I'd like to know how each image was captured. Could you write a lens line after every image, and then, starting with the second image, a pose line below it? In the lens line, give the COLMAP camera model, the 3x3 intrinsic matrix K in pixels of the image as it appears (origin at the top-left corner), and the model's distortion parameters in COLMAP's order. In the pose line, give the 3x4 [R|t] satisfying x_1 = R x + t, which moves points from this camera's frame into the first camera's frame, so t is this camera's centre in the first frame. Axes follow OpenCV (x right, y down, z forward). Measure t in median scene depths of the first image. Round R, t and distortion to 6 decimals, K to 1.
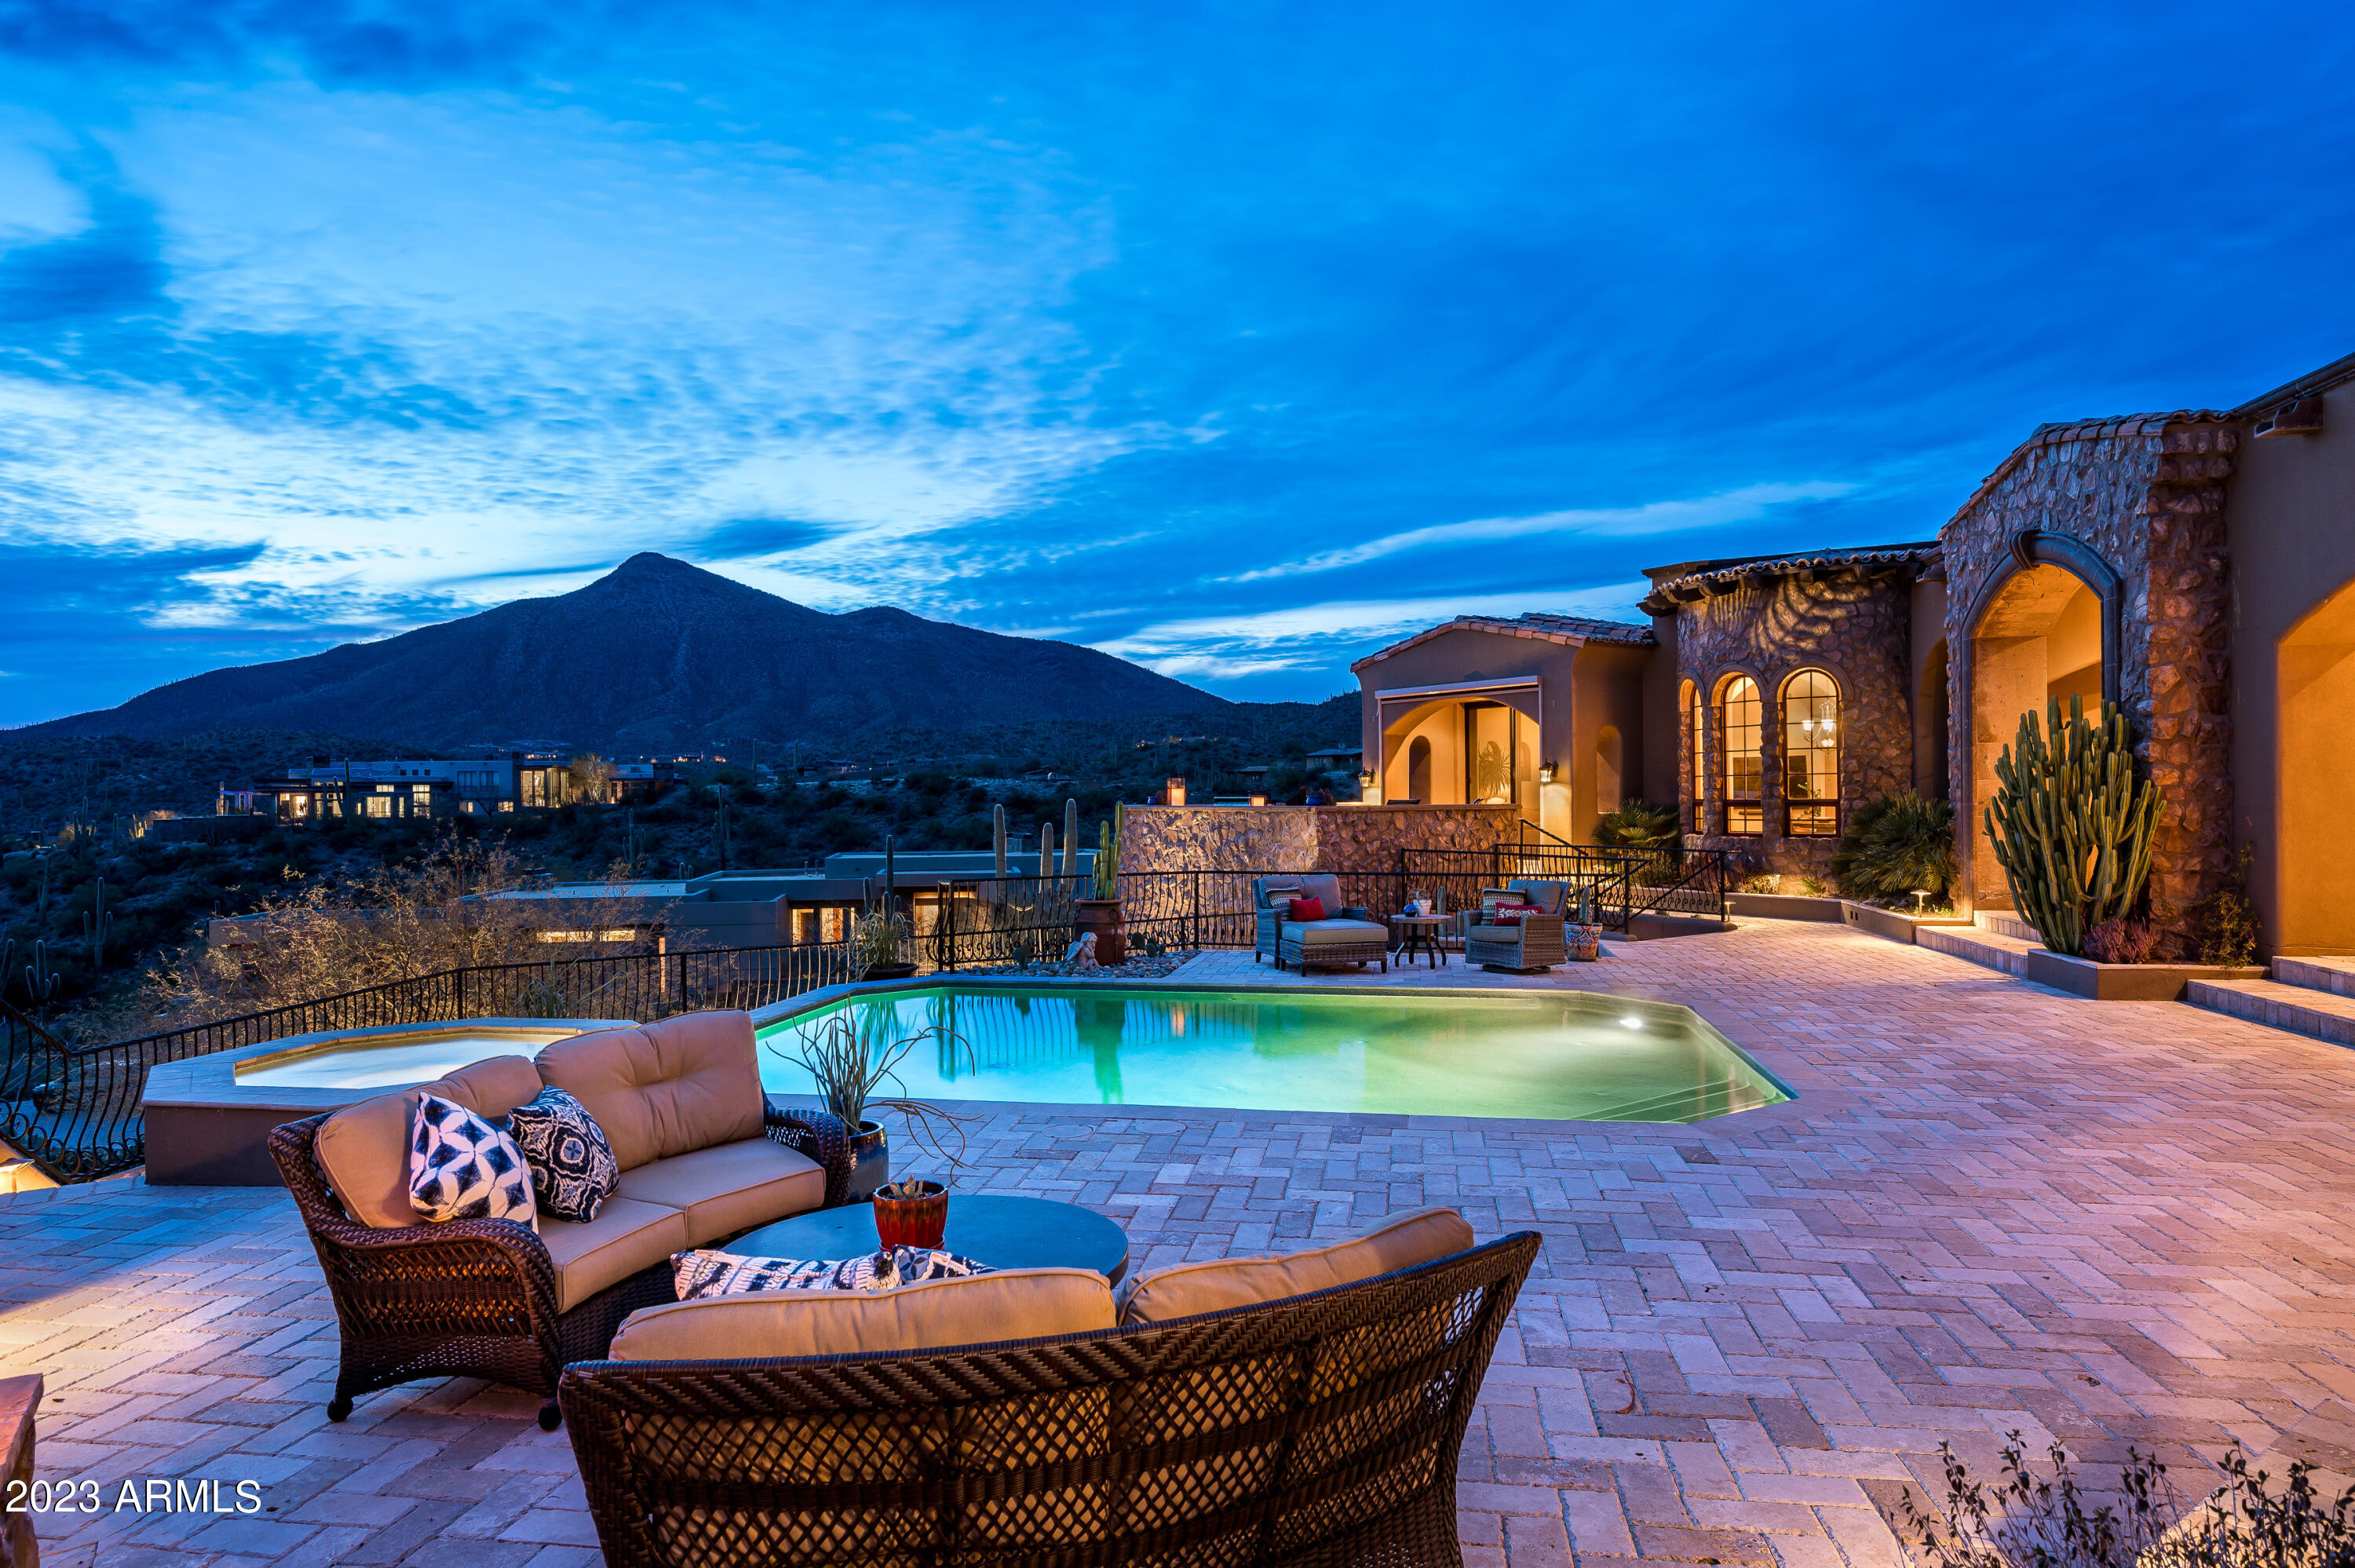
lens RADIAL K [[1353.6, 0, 1183.1], [0, 1353.6, 798.3], [0, 0, 1]] dist [0.003295, 0.001692]
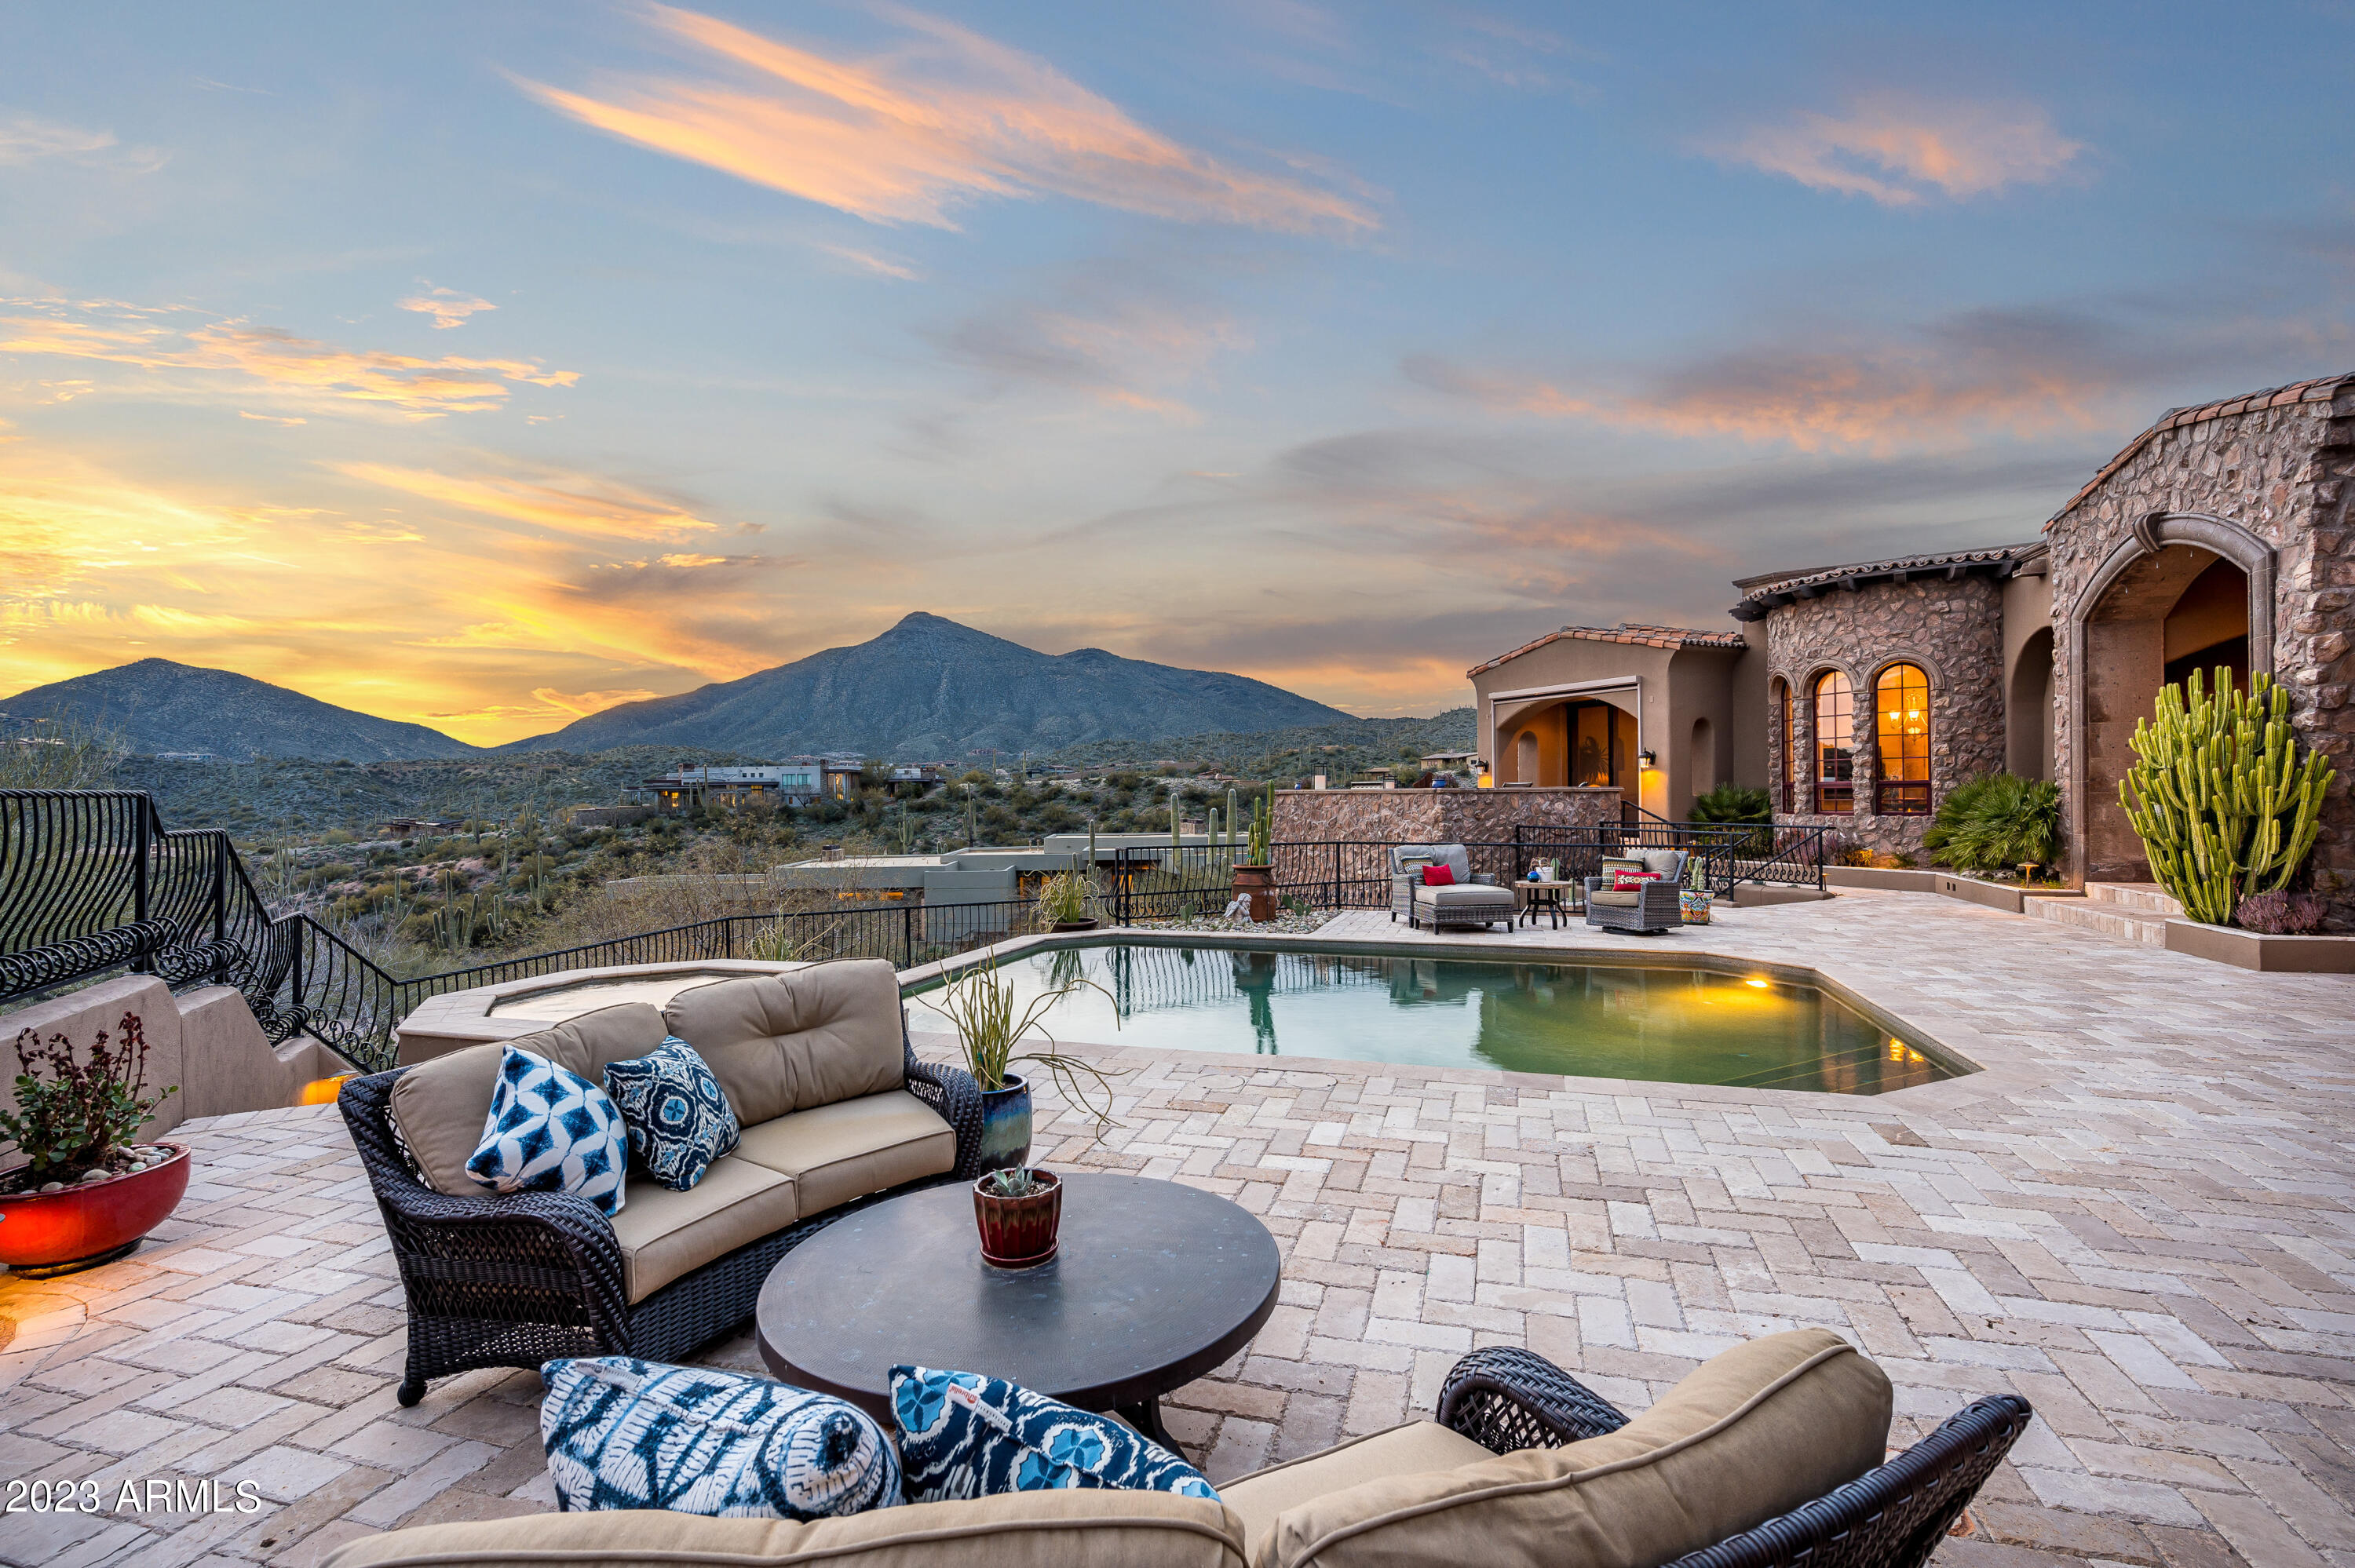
lens RADIAL K [[1047.8, 0, 1181.5], [0, 1047.8, 790.3], [0, 0, 1]] dist [0.005646, 0.000544]
pose [[0.991195, -0.003047, -0.132376, -0.003778], [0.002496, 0.999988, -0.004328, 0.013104], [0.132387, 0.003960, 0.991190, 0.095289]]
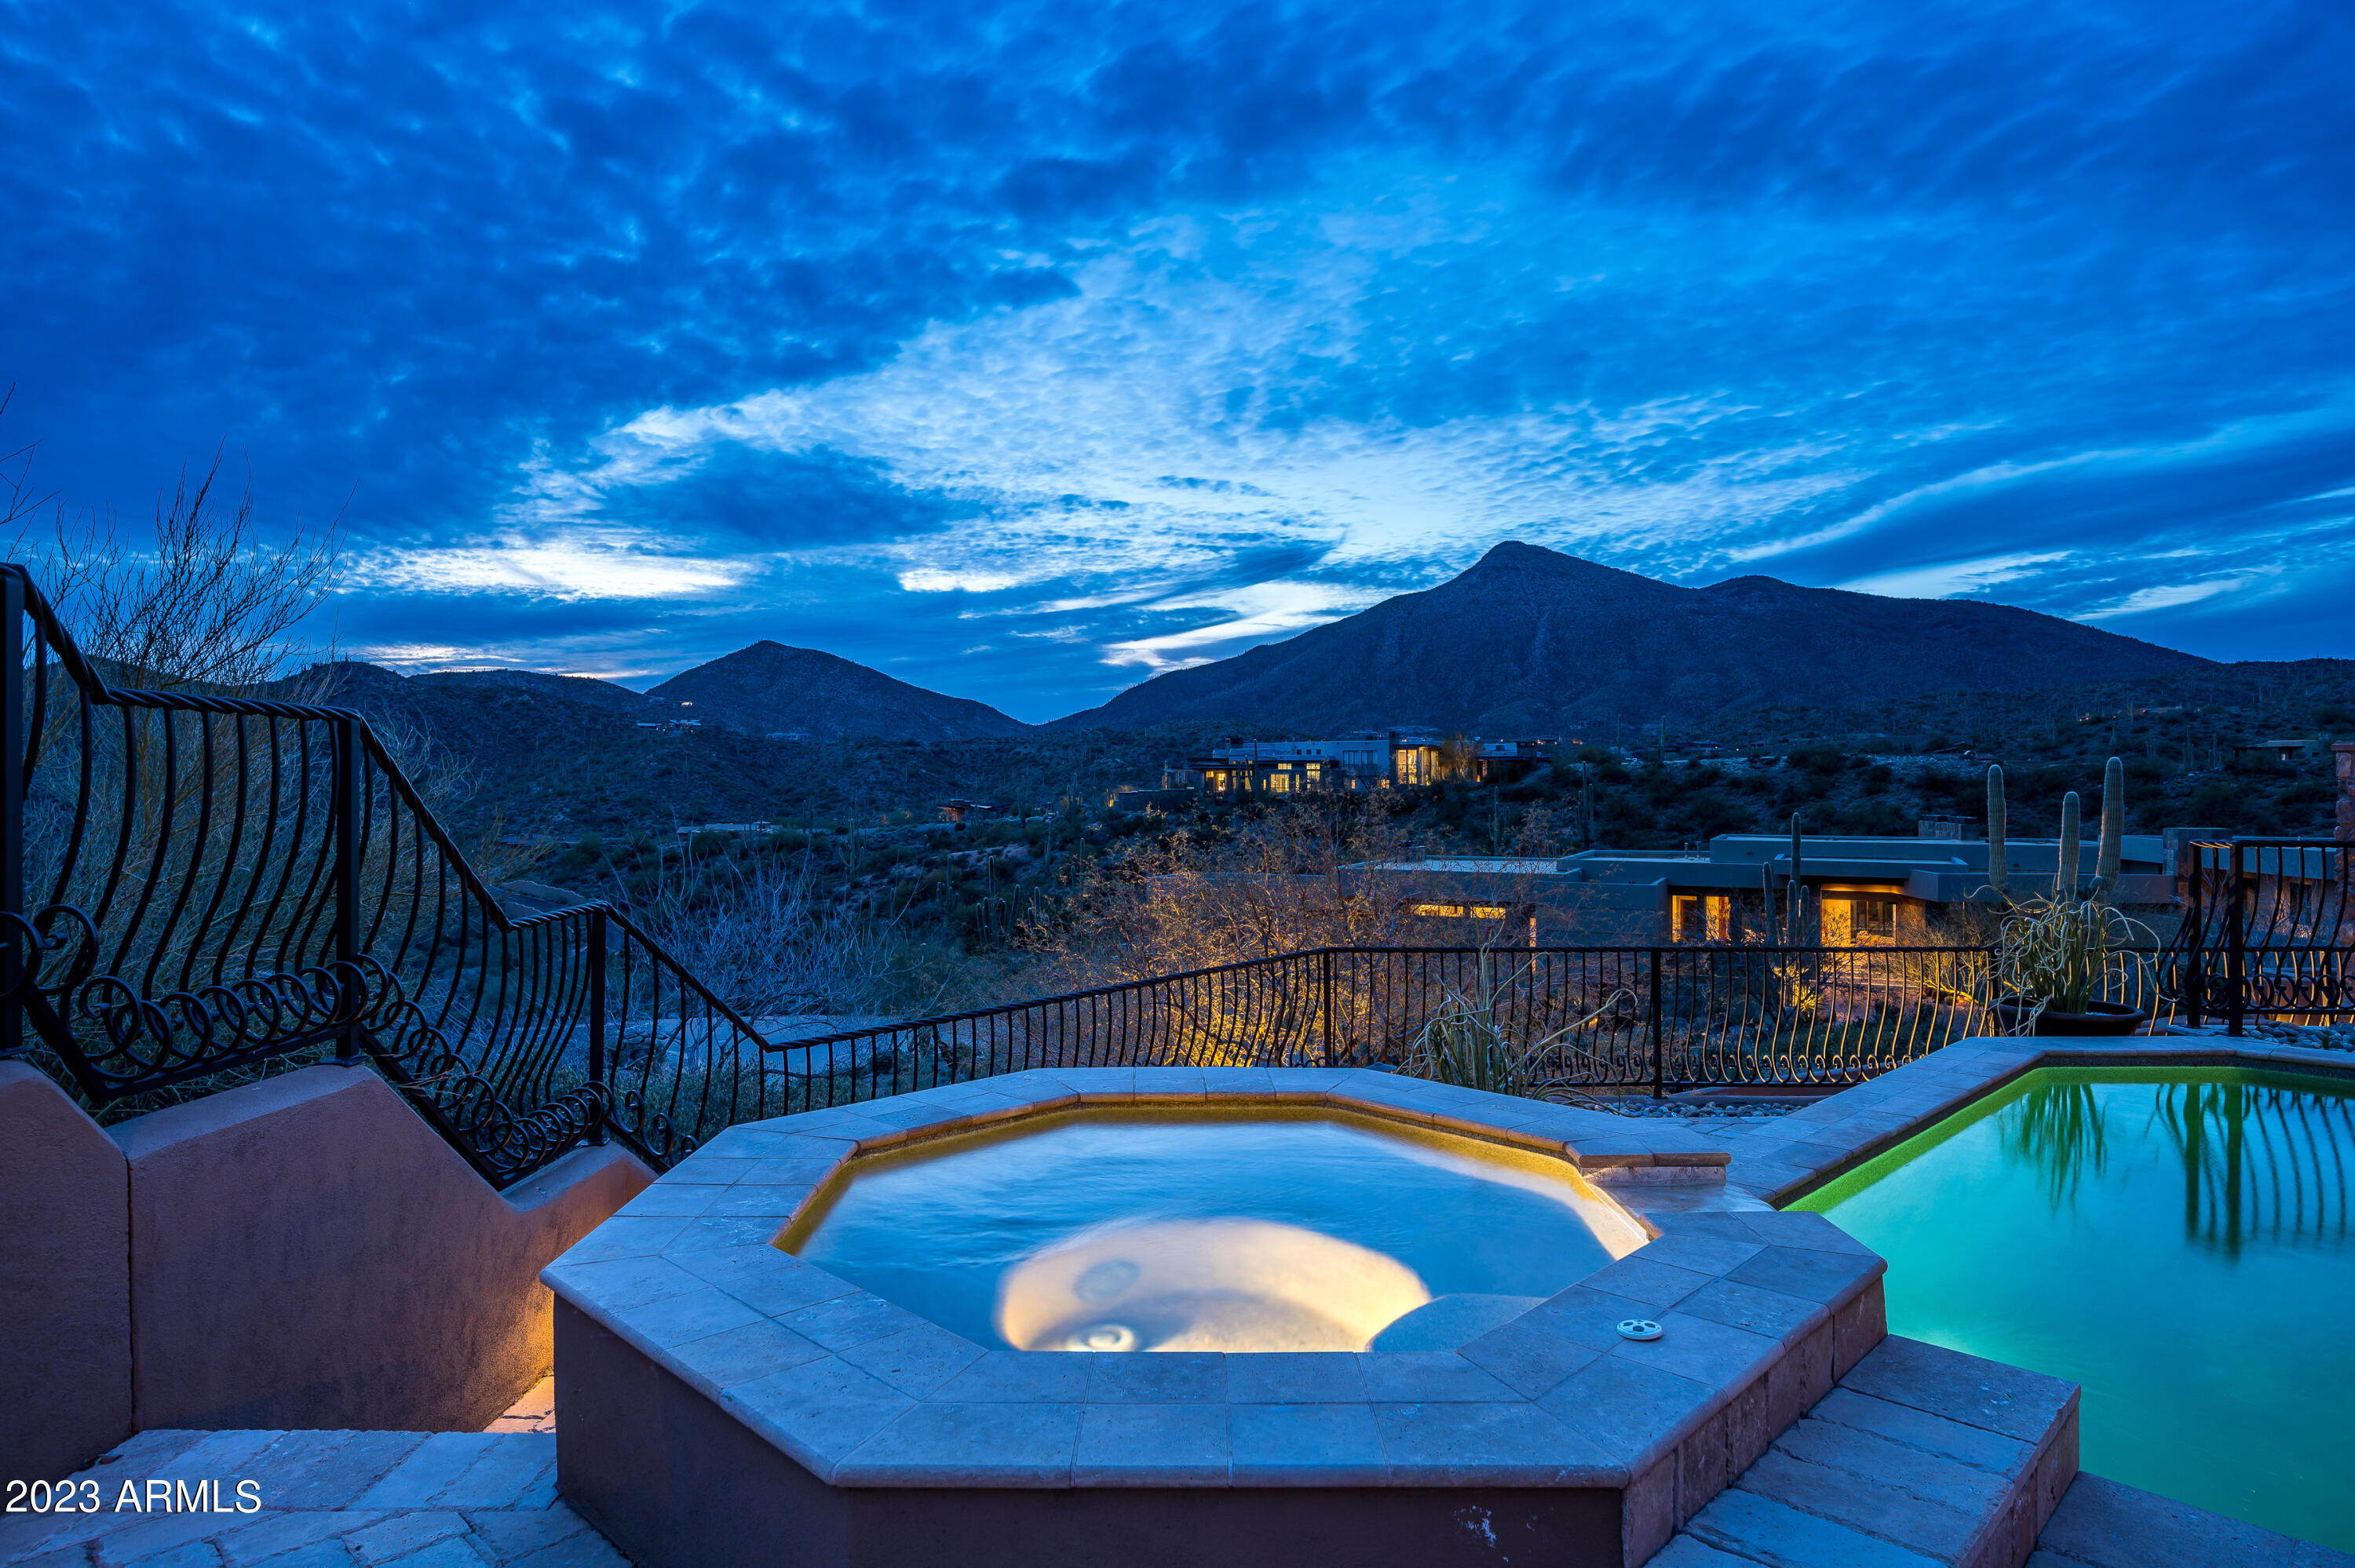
lens RADIAL K [[1353.6, 0, 1187.3], [0, 1353.6, 780.3], [0, 0, 1]] dist [0.003295, 0.001692]
pose [[0.821469, 0.005419, -0.570227, -0.173023], [-0.006873, 0.999976, -0.000397, 0.036053], [0.570211, 0.004245, 0.821487, 0.338285]]
